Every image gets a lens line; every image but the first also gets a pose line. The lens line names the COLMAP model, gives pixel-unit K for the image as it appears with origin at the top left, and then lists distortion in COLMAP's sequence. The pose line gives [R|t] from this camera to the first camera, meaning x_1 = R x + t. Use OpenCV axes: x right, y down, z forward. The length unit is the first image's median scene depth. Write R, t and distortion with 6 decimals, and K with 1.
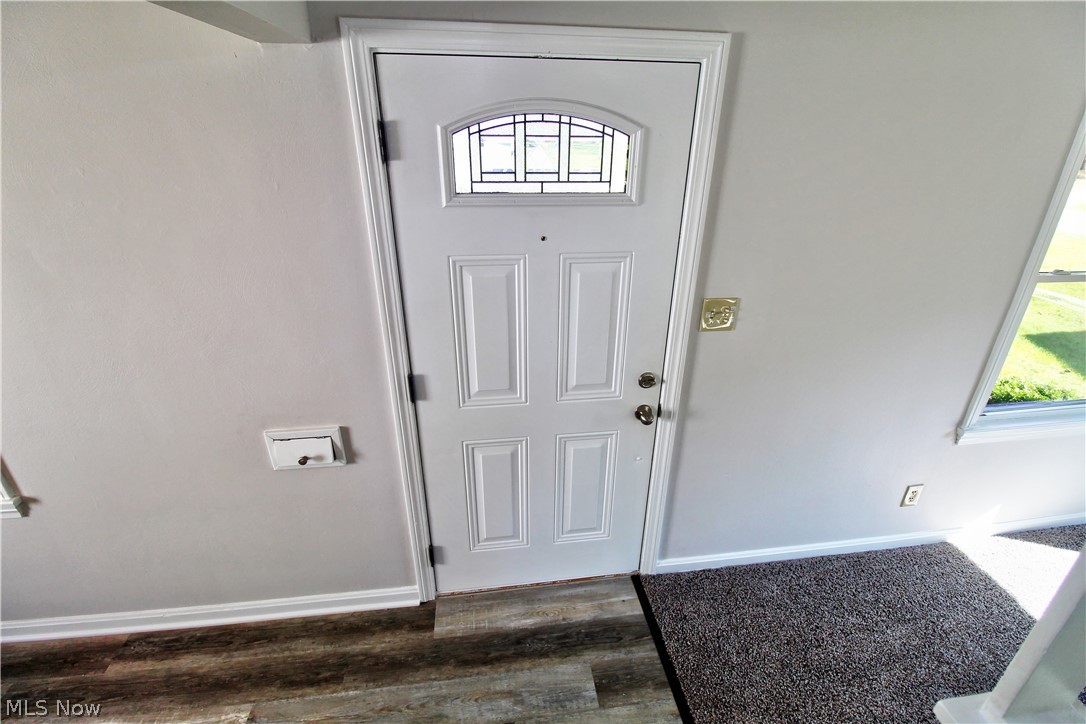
lens RADIAL K [[500.7, 0, 543.8], [0, 500.7, 355.0], [0, 0, 1]] dist [-0.003857, -0.010473]
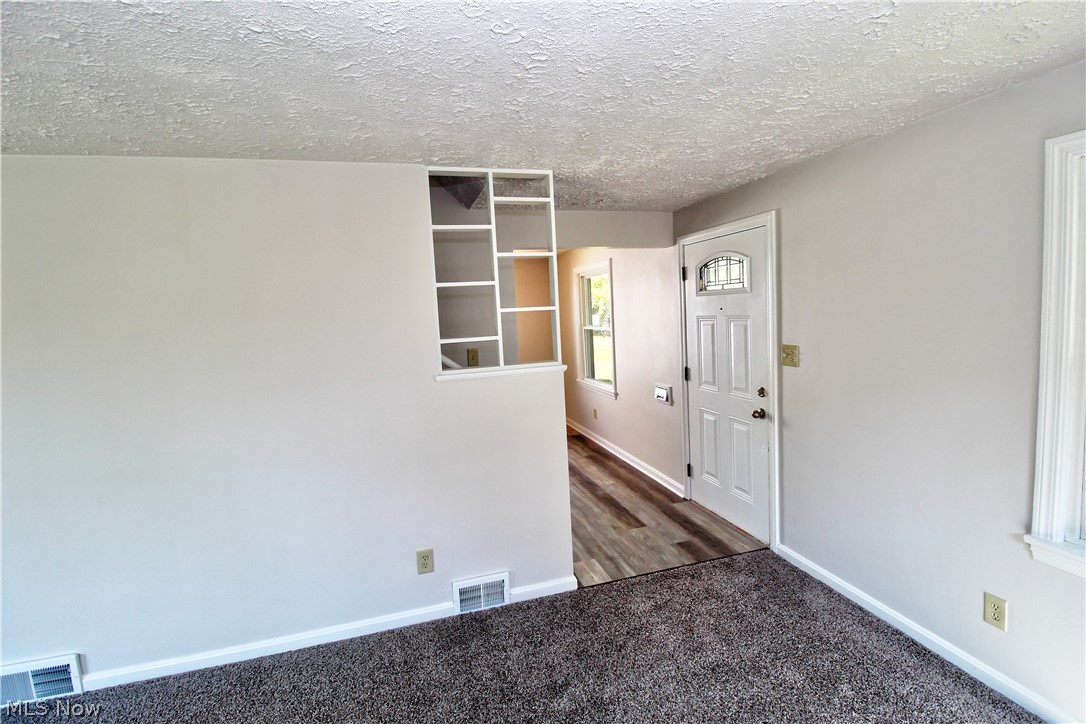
lens RADIAL K [[500.7, 0, 548.2], [0, 500.7, 359.4], [0, 0, 1]] dist [-0.003857, -0.010473]
pose [[0.154399, 0.079448, -0.984809, 1.788702], [-0.367613, 0.929816, 0.017377, 0.187836], [0.917072, 0.359346, 0.172769, -0.002267]]
